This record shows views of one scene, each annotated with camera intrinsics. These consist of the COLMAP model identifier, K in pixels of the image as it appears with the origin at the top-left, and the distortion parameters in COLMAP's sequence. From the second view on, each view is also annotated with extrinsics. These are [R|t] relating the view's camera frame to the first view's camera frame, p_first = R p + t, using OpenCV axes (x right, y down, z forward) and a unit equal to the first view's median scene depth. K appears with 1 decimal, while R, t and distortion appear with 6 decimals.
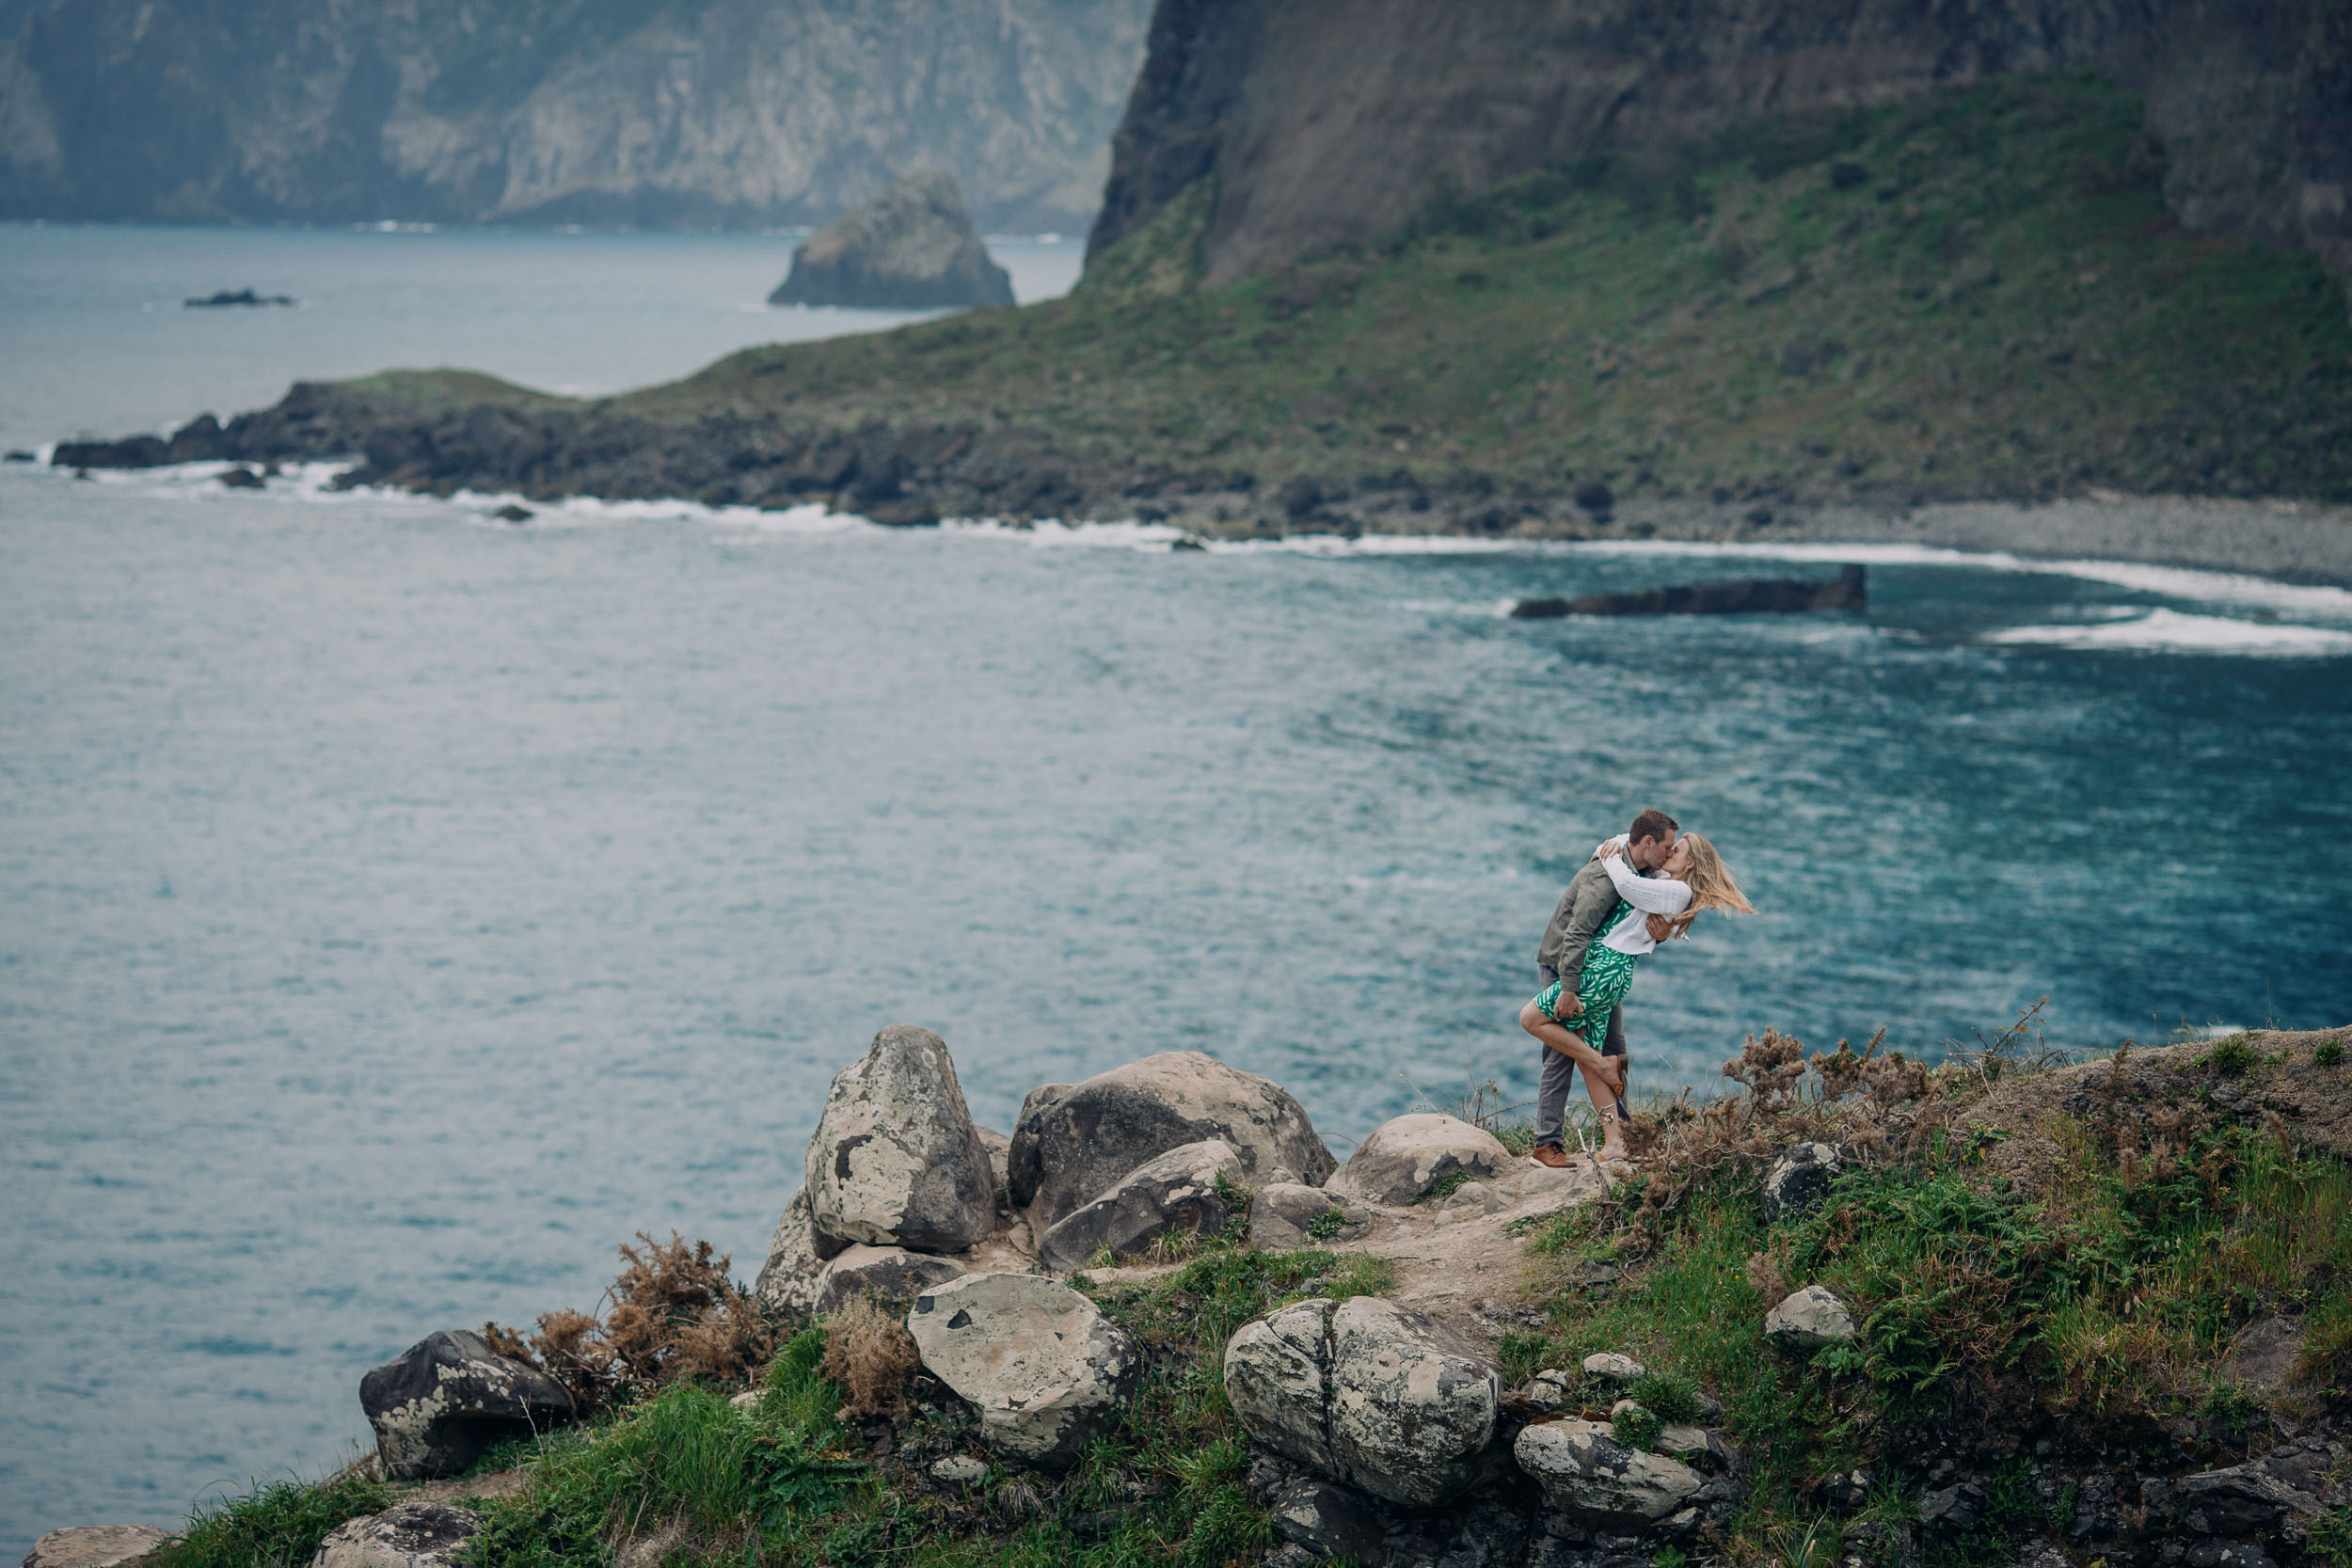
lens RADIAL K [[8697.4, 0, 1176.0], [0, 8697.4, 784.0], [0, 0, 1]] dist [0.277598, -3.643720]
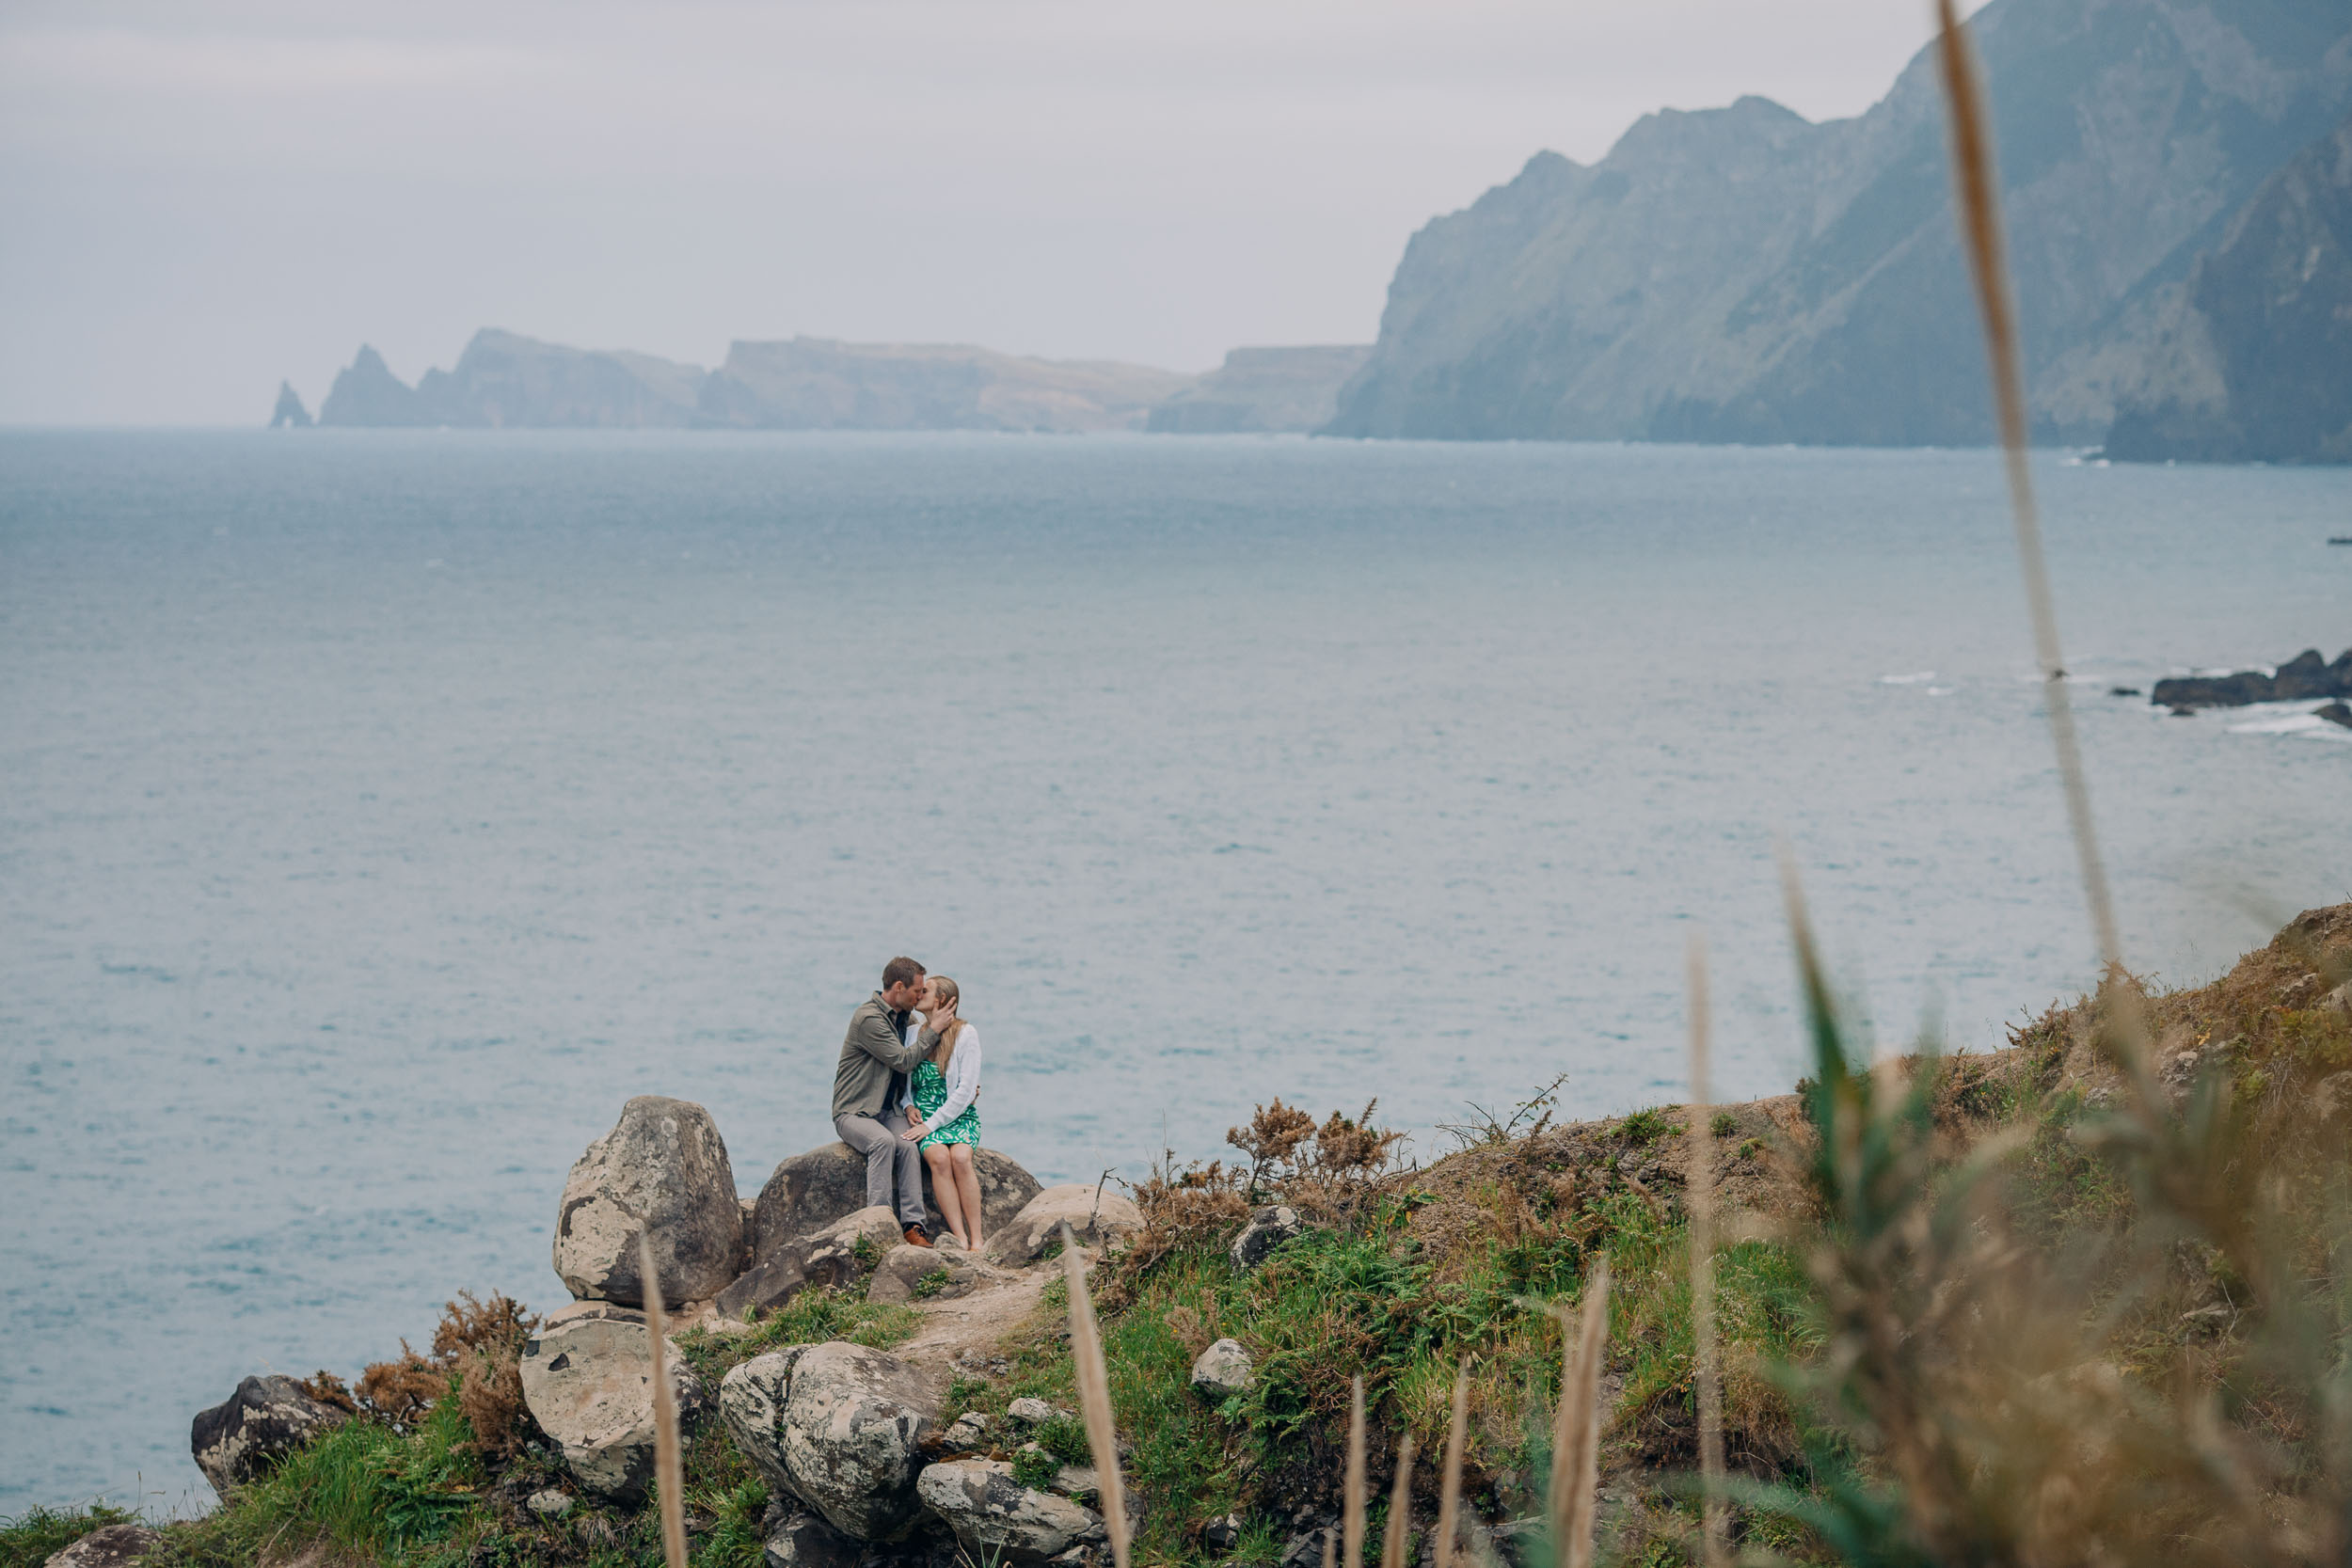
lens RADIAL K [[8697.4, 0, 1176.0], [0, 8697.4, 784.0], [0, 0, 1]] dist [0.277598, -3.643720]
pose [[0.969851, 0.007421, -0.243587, 0.299009], [-0.014111, 0.999569, -0.025729, 0.016696], [0.243292, 0.028391, 0.969538, -0.016256]]
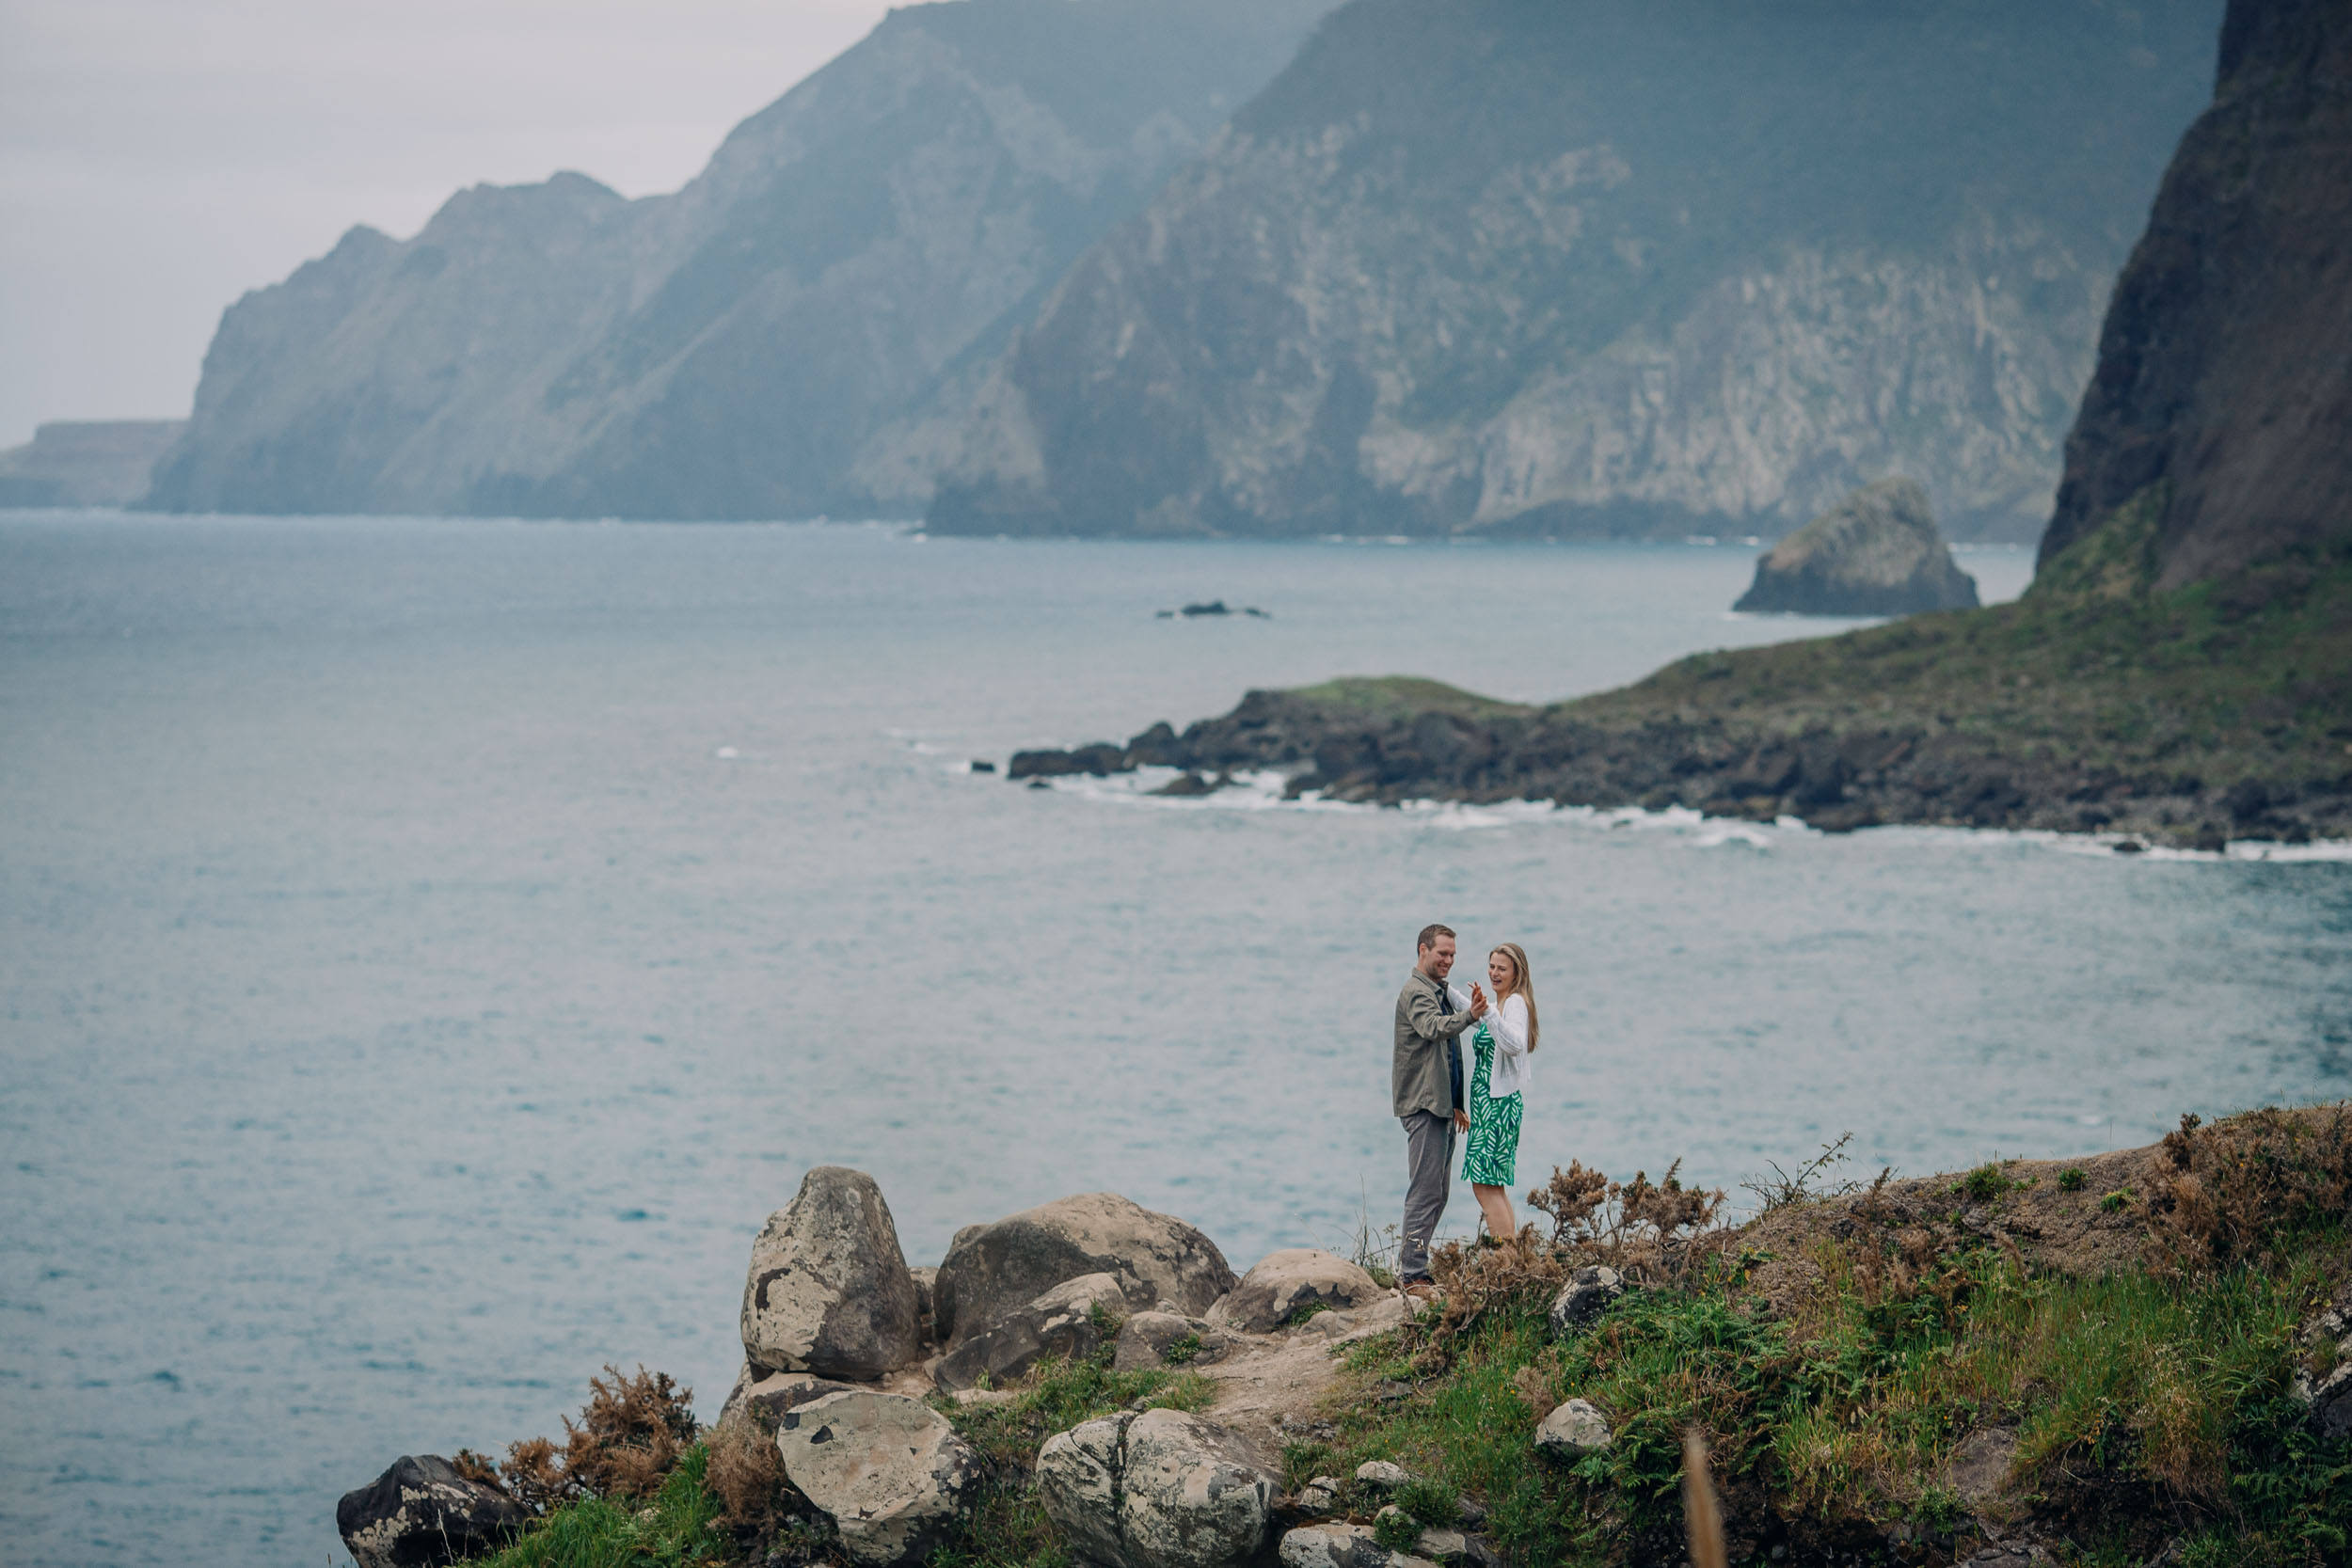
lens RADIAL K [[8697.4, 0, 1176.0], [0, 8697.4, 784.0], [0, 0, 1]] dist [0.277598, -3.643720]
pose [[0.993773, -0.001927, -0.111404, 0.132402], [-0.002029, 0.999372, -0.035382, 0.019251], [0.111402, 0.035388, 0.993145, -0.048592]]
